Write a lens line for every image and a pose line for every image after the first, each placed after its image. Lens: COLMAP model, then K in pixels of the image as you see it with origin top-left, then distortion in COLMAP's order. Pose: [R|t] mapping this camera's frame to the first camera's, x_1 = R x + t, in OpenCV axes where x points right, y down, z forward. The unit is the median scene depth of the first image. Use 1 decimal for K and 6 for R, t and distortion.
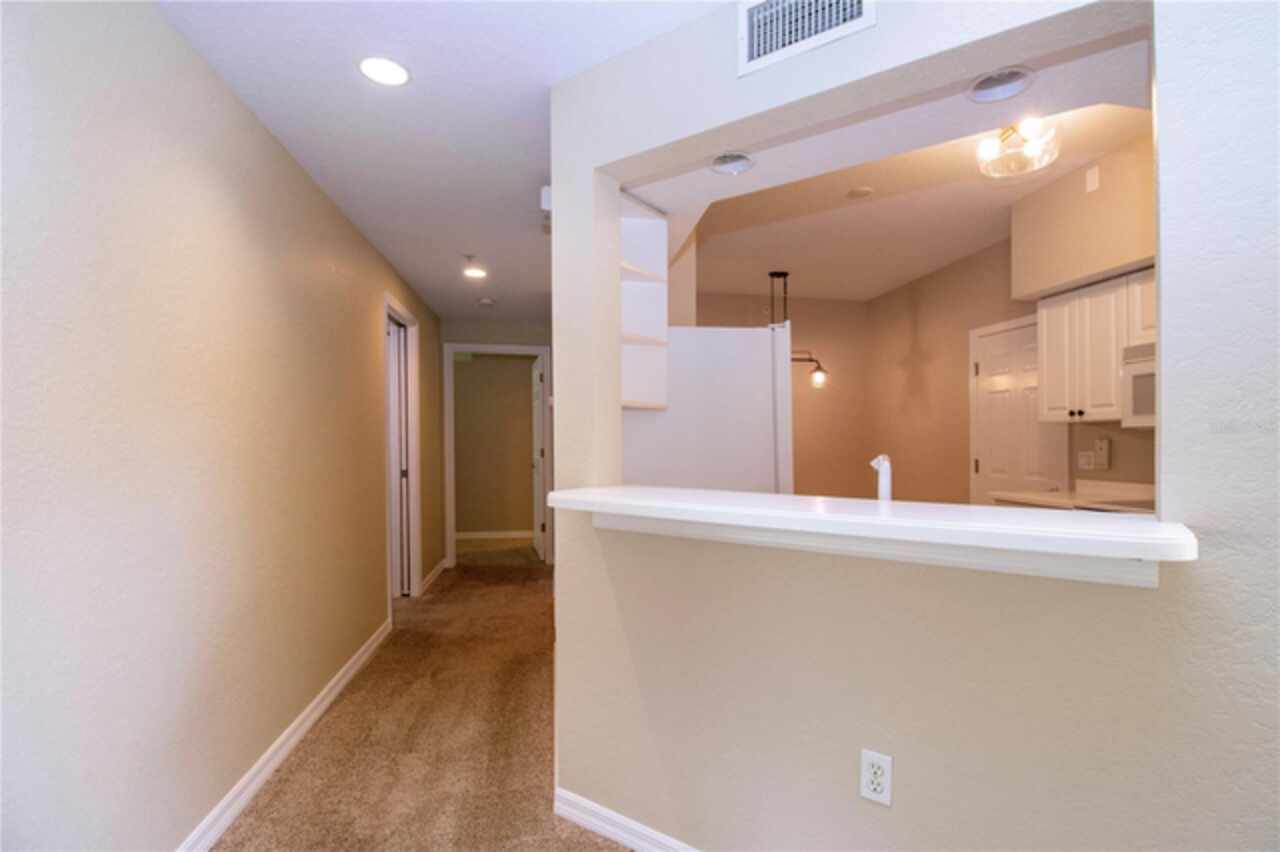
lens RADIAL K [[602.8, 0, 660.4], [0, 602.8, 464.7], [0, 0, 1]] dist [-0.007013, -0.000421]
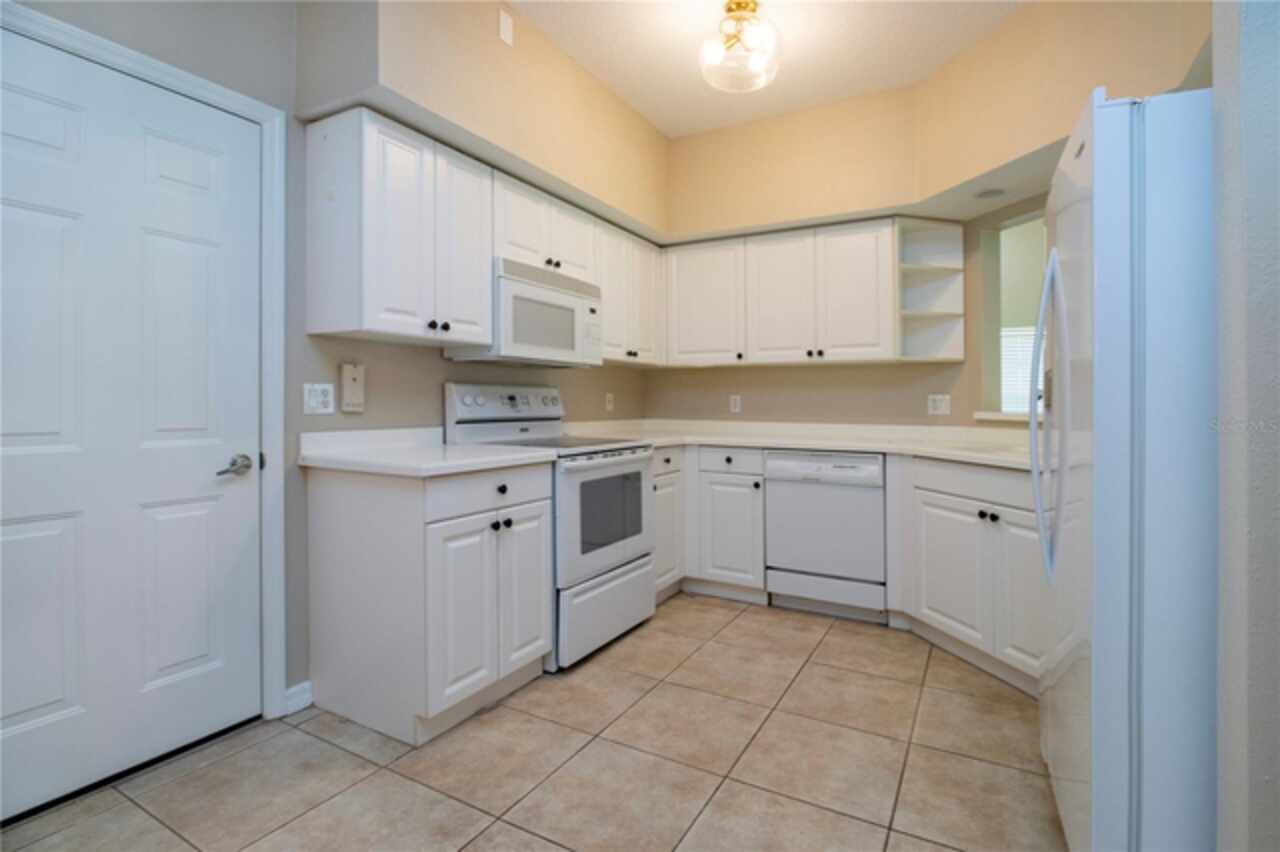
lens RADIAL K [[602.6, 0, 657.8], [0, 602.6, 400.7], [0, 0, 1]] dist [0.001646, -0.013809]
pose [[-0.782805, -0.000862, 0.622266, 0.092324], [0.017590, 0.999569, 0.023512, -0.014654], [-0.622018, 0.029351, -0.782453, 1.351705]]
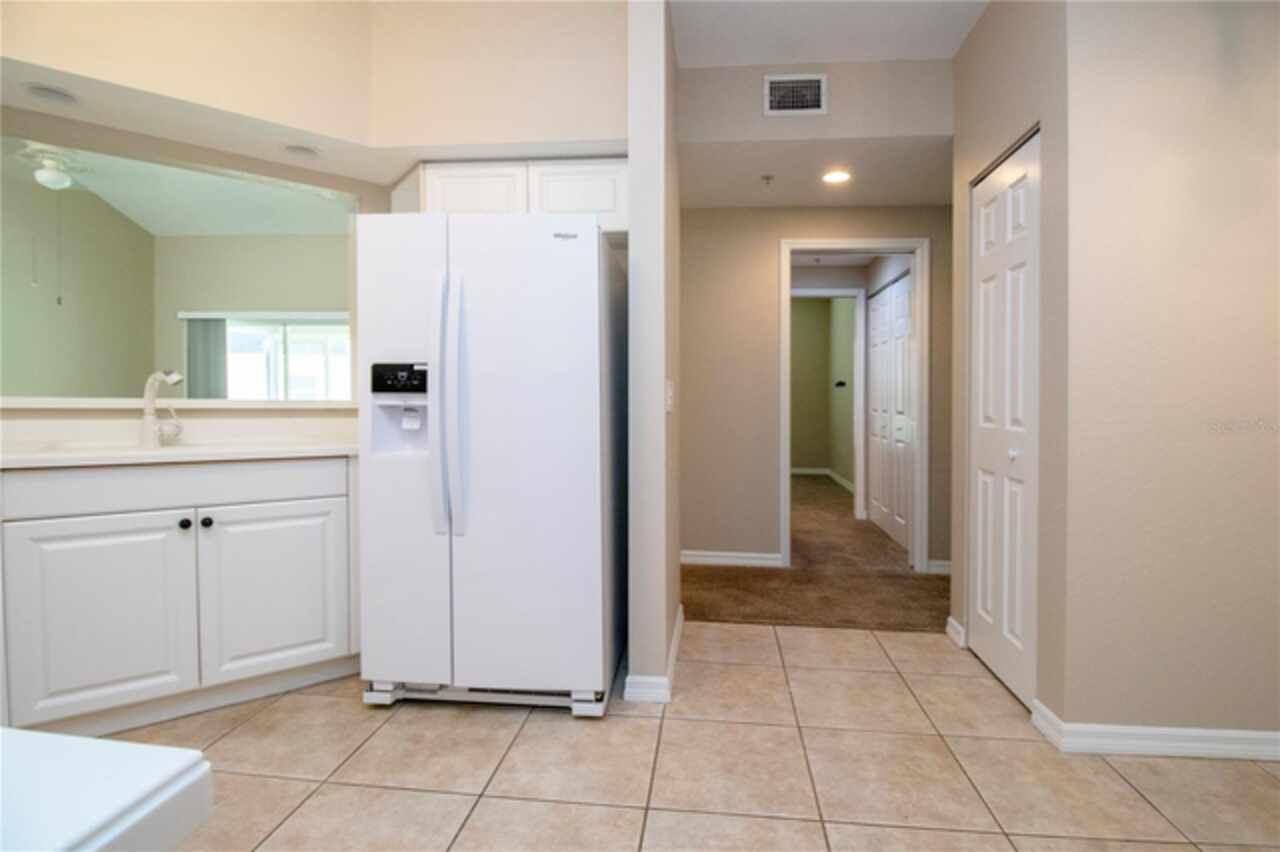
lens RADIAL K [[602.6, 0, 657.8], [0, 602.6, 400.7], [0, 0, 1]] dist [0.001646, -0.013809]
pose [[-0.268804, 0.002053, -0.963193, 0.650750], [-0.049421, 0.998651, 0.015921, -0.006853], [0.961926, 0.051881, -0.268340, 1.149419]]
